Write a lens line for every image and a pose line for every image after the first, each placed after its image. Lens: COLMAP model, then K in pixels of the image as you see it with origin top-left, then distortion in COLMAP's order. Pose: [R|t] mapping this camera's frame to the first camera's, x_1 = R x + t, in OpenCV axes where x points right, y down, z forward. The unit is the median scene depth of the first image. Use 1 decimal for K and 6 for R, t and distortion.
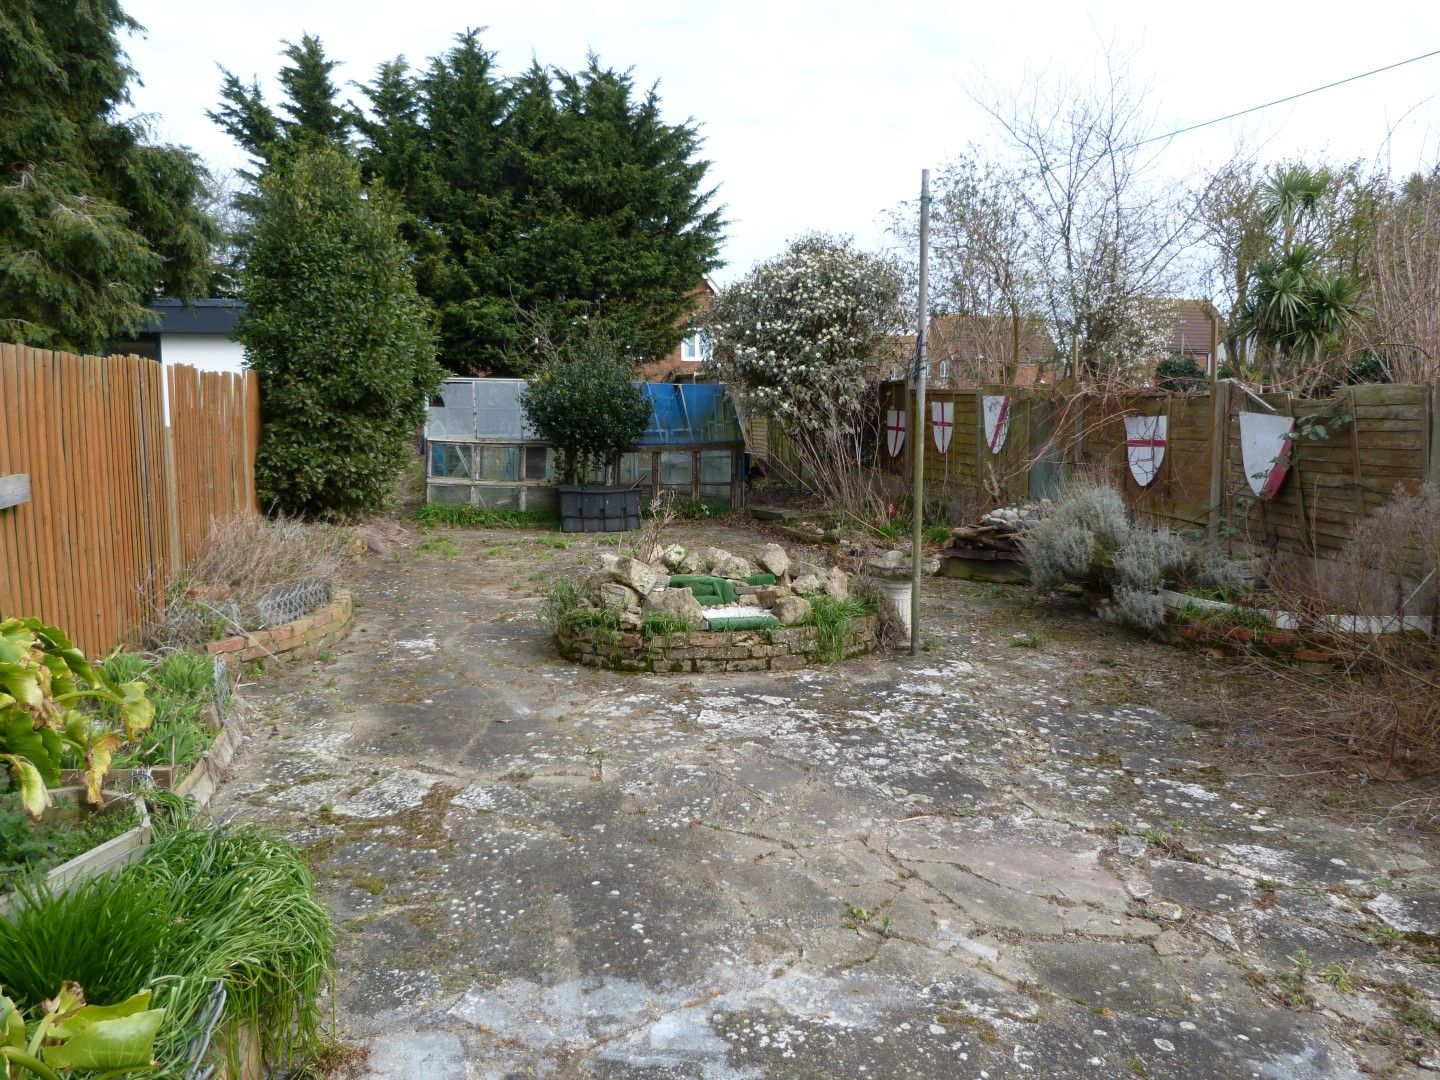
lens RADIAL K [[1084.1, 0, 720.0], [0, 1084.1, 542.8], [0, 0, 1]] dist [0.000275, 0.000846]
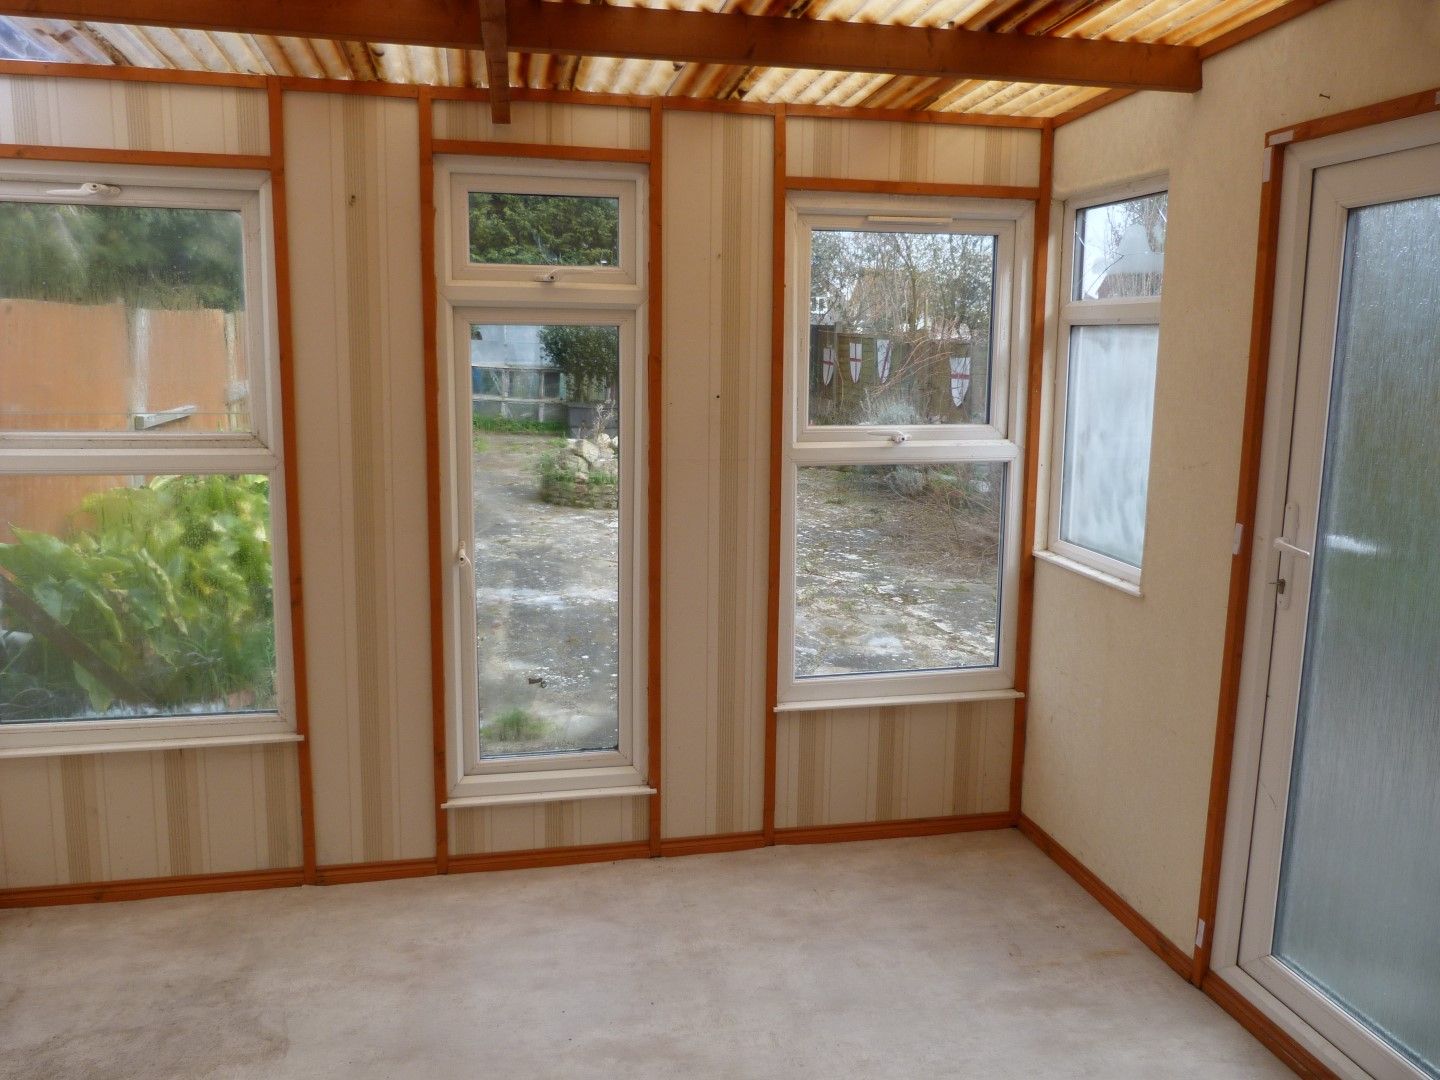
lens RADIAL K [[1084.1, 0, 720.0], [0, 1084.1, 534.7], [0, 0, 1]] dist [0.000275, 0.000846]
pose [[0.998800, 0.023706, -0.042859, 0.096562], [-0.021281, 0.998193, 0.056196, 0.029536], [0.044114, -0.055216, 0.997499, -0.310212]]
